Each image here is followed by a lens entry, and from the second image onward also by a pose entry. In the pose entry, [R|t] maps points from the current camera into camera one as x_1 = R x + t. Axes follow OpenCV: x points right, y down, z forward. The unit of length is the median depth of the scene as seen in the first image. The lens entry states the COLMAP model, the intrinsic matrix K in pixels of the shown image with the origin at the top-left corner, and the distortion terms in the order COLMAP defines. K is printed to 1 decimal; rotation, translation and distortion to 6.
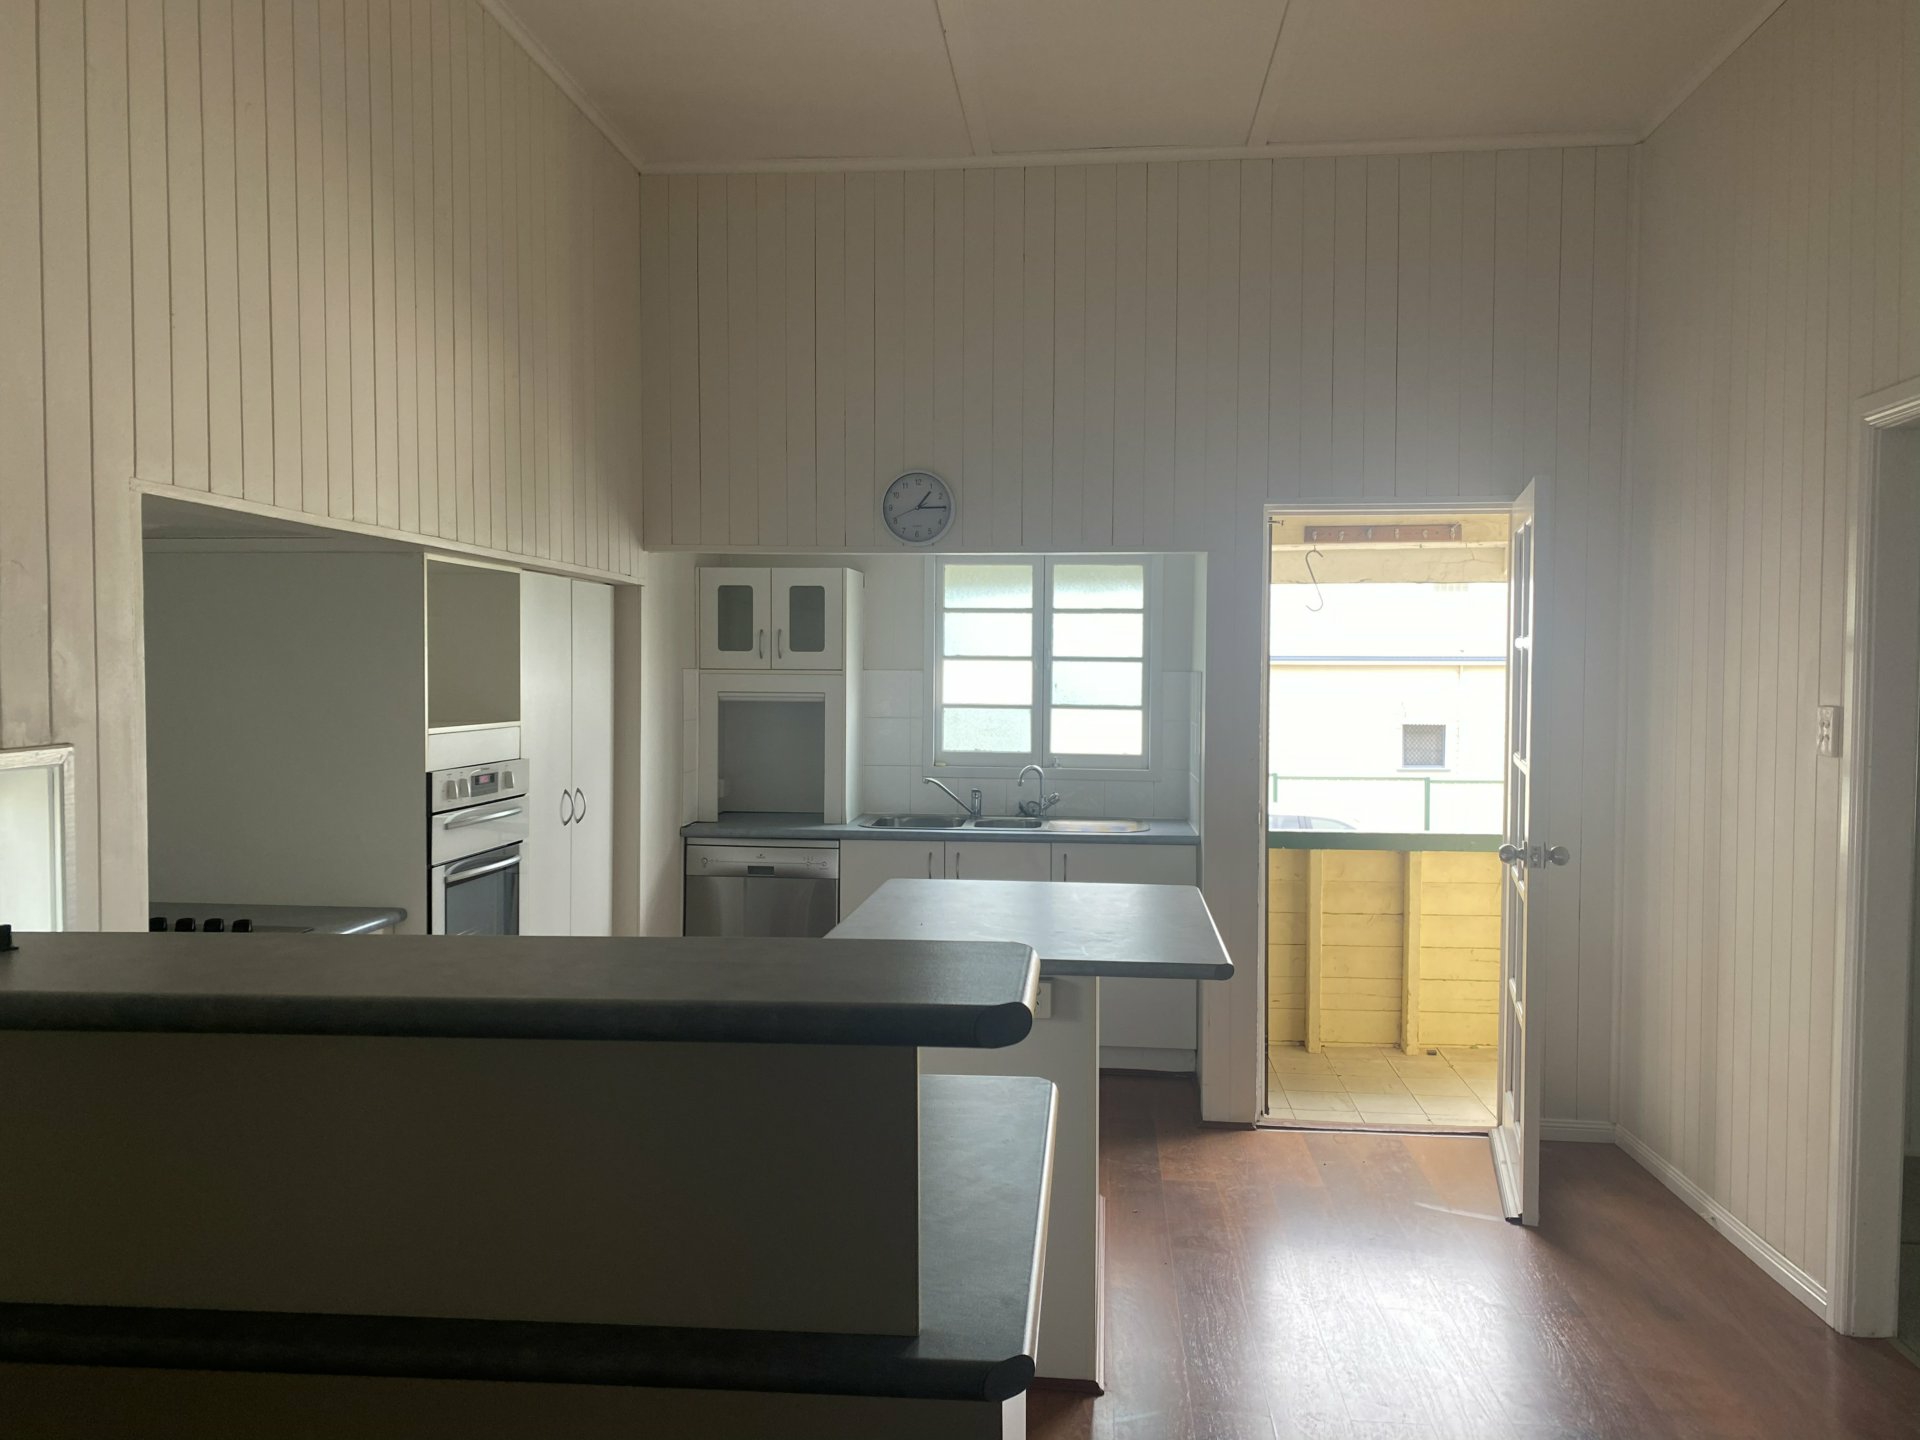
lens RADIAL K [[1402.3, 0, 960.0], [0, 1402.3, 720.0], [0, 0, 1]] dist [-0.003873, -0.004202]
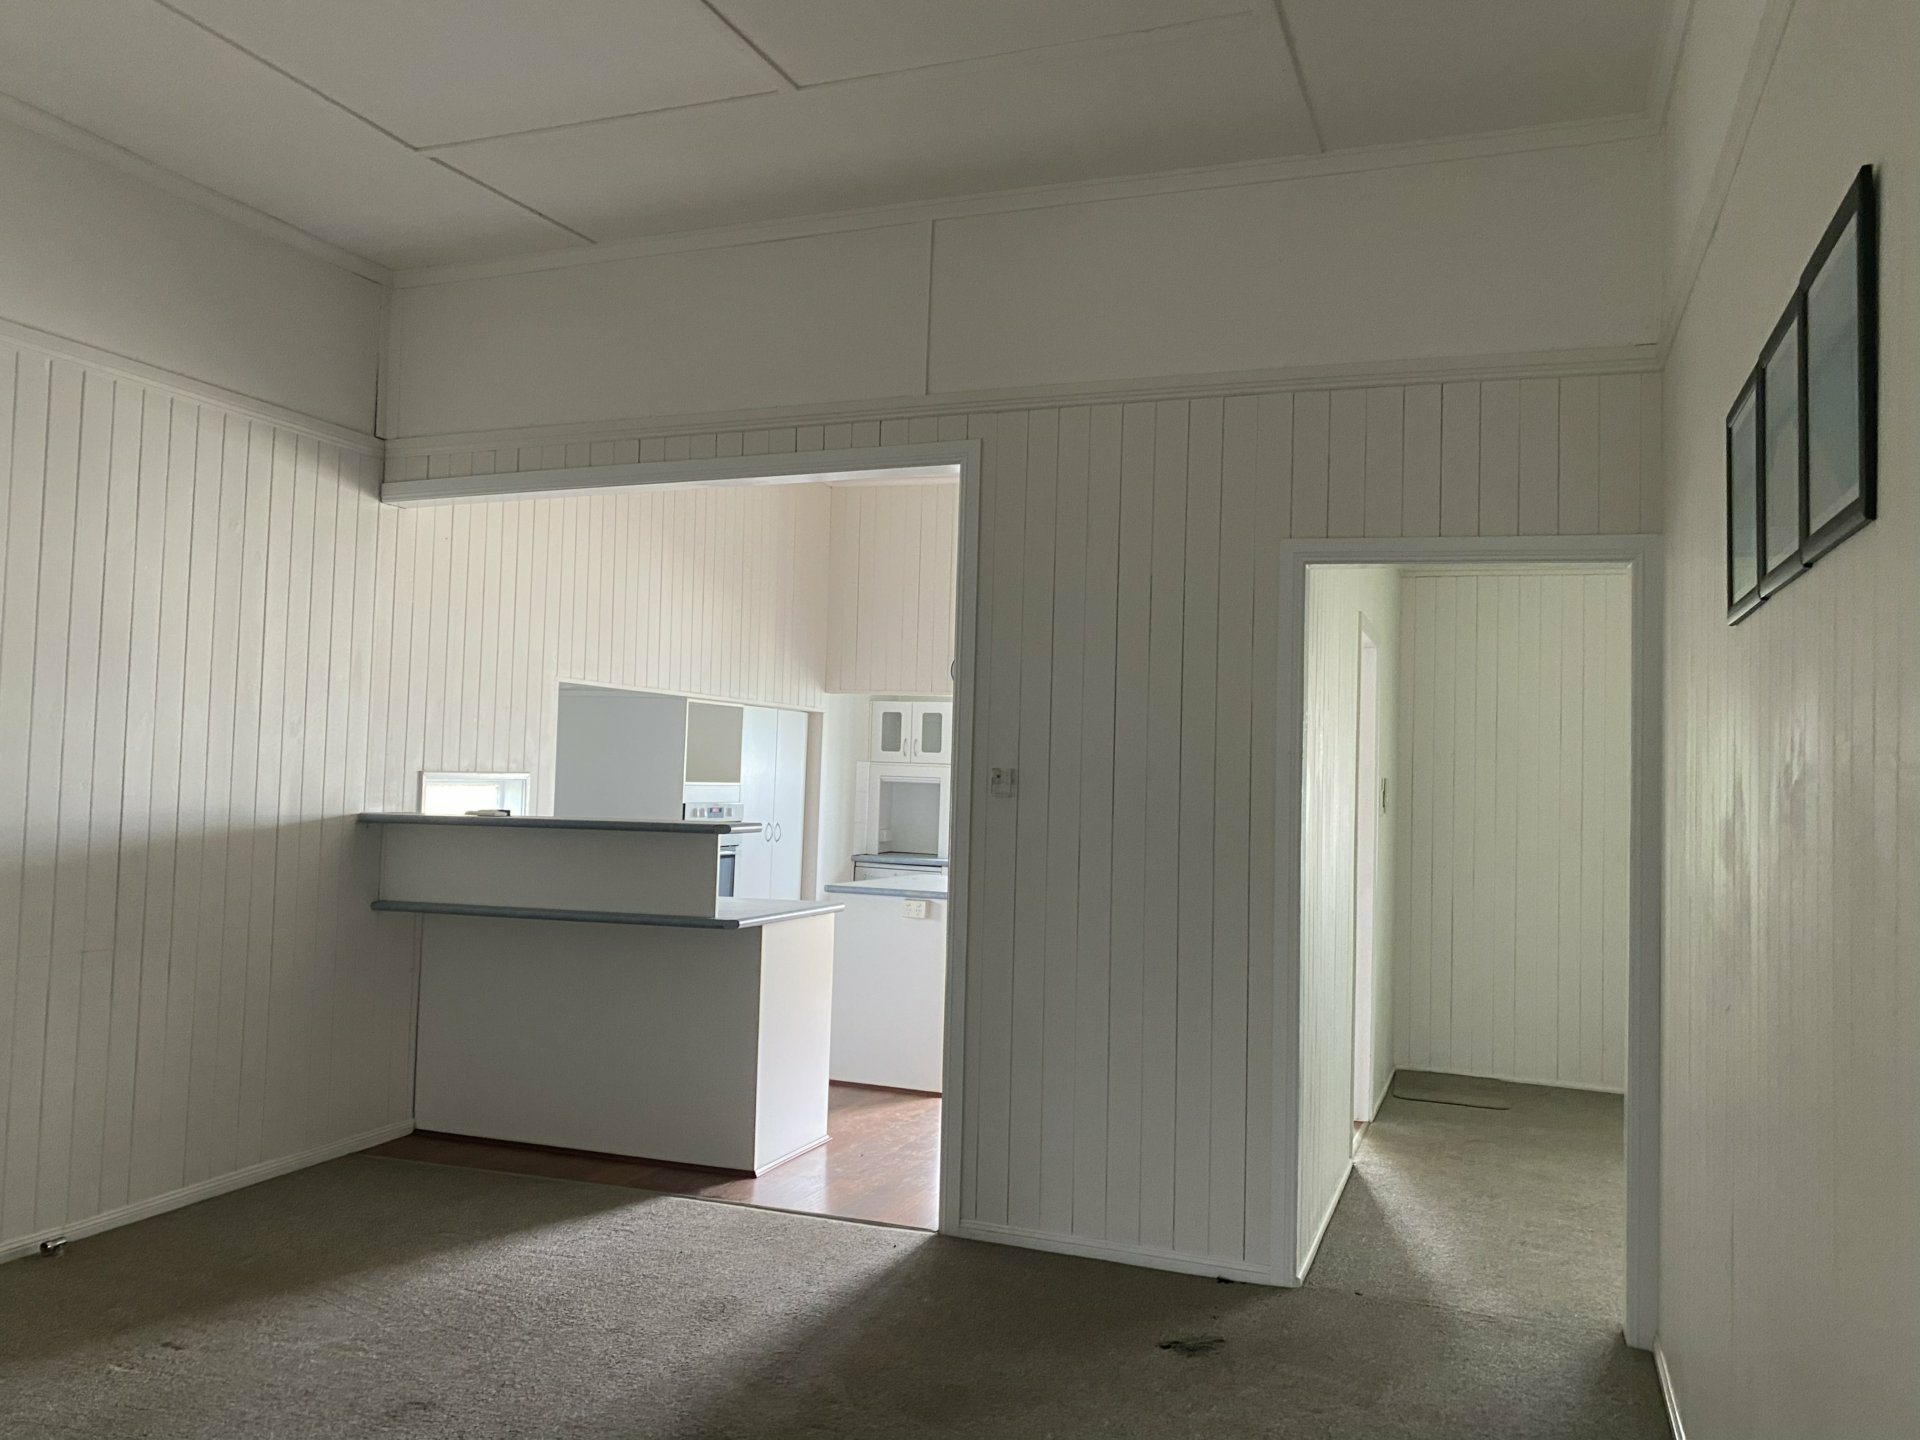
lens RADIAL K [[1442.6, 0, 960.0], [0, 1442.6, 720.0], [0, 0, 1]] dist [0.273983, -0.000492]
pose [[0.961031, 0.014277, -0.276073, 0.481523], [-0.036798, 0.996385, -0.076570, 0.051339], [0.273982, 0.083745, 0.958082, -0.767113]]
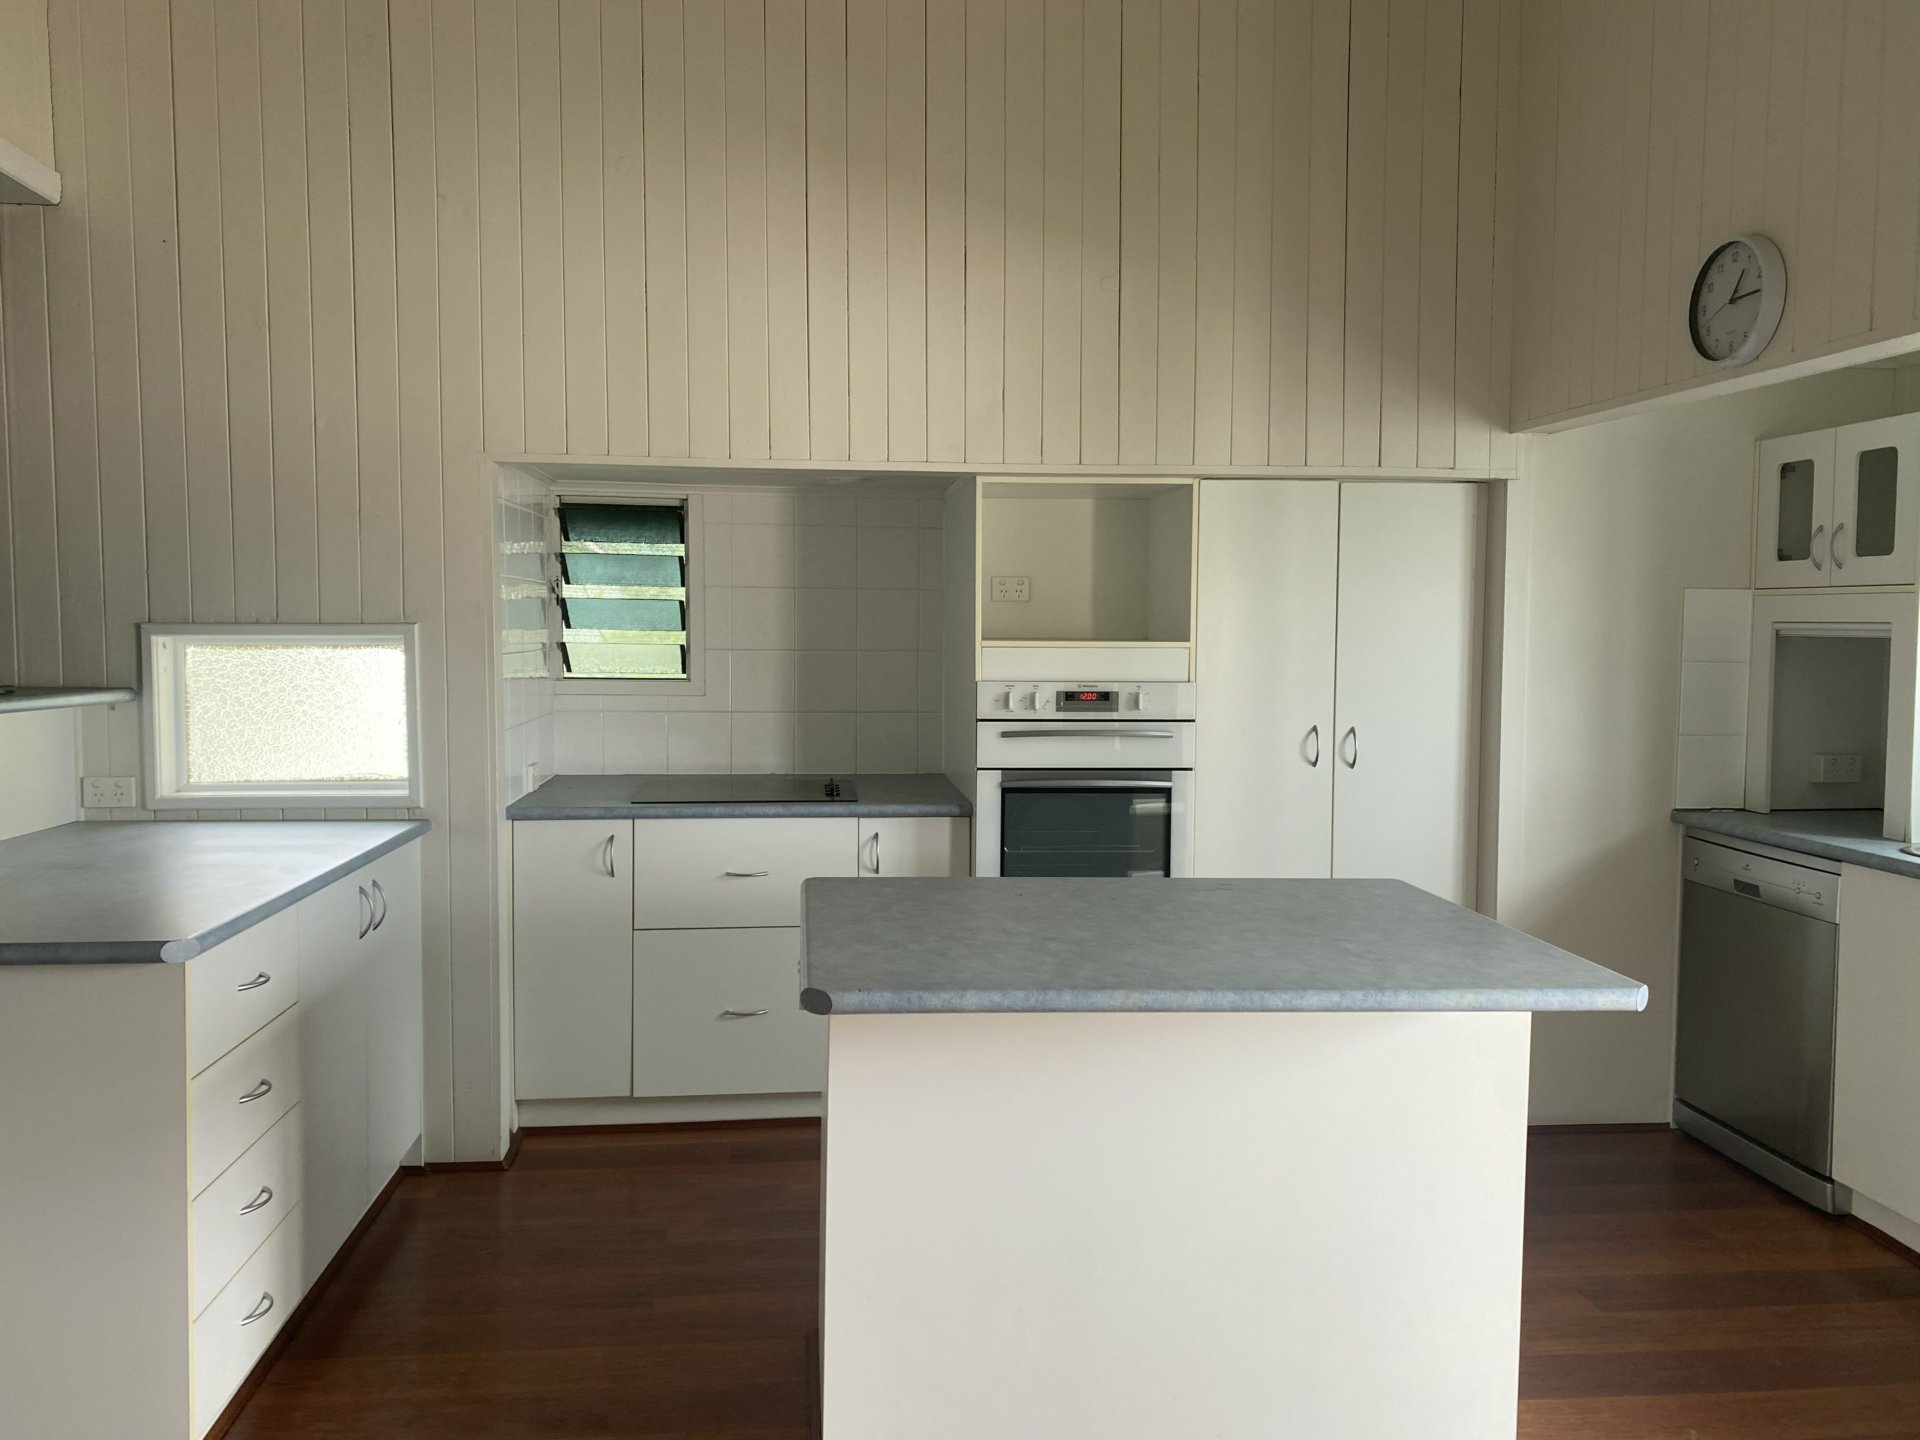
lens RADIAL K [[1402.3, 0, 960.0], [0, 1402.3, 720.0], [0, 0, 1]] dist [-0.003873, -0.004202]
pose [[0.166963, 0.071785, -0.983346, 0.531467], [-0.038046, 0.997072, 0.066327, -0.003399], [0.985229, 0.026338, 0.169205, 0.617098]]
